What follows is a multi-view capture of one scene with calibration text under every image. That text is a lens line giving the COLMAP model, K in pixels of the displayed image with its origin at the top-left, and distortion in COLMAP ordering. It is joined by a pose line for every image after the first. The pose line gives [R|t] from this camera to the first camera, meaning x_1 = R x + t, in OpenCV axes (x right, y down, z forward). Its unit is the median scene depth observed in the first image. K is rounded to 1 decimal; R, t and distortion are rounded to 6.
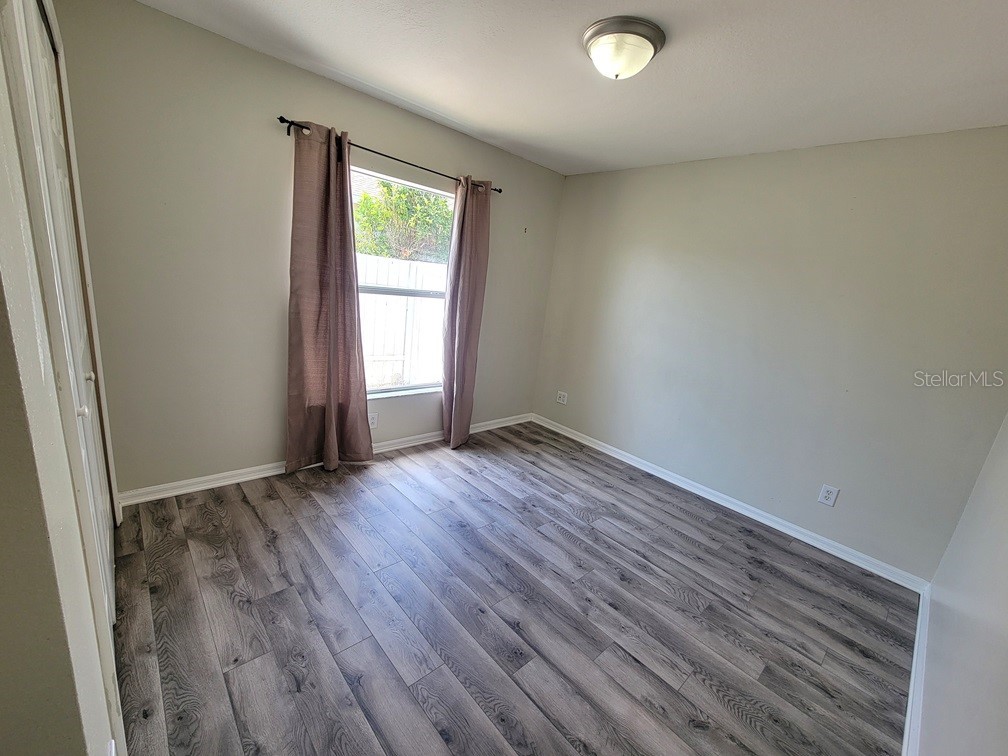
lens RADIAL K [[411.9, 0, 501.6], [0, 411.9, 383.7], [0, 0, 1]] dist [0.002024, -0.000212]
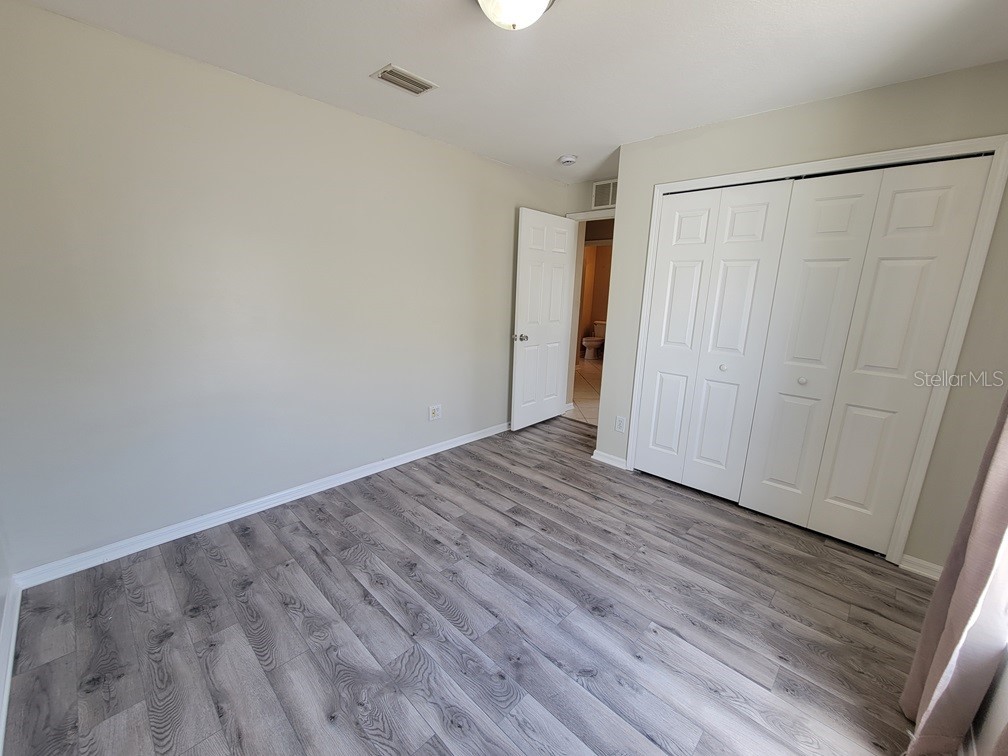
lens RADIAL K [[411.9, 0, 501.6], [0, 411.9, 383.7], [0, 0, 1]] dist [0.002024, -0.000212]
pose [[-0.987619, -0.129205, -0.088969, 0.226272], [-0.155644, 0.877937, 0.452770, -0.382796], [0.019609, 0.461012, -0.887177, 1.653891]]
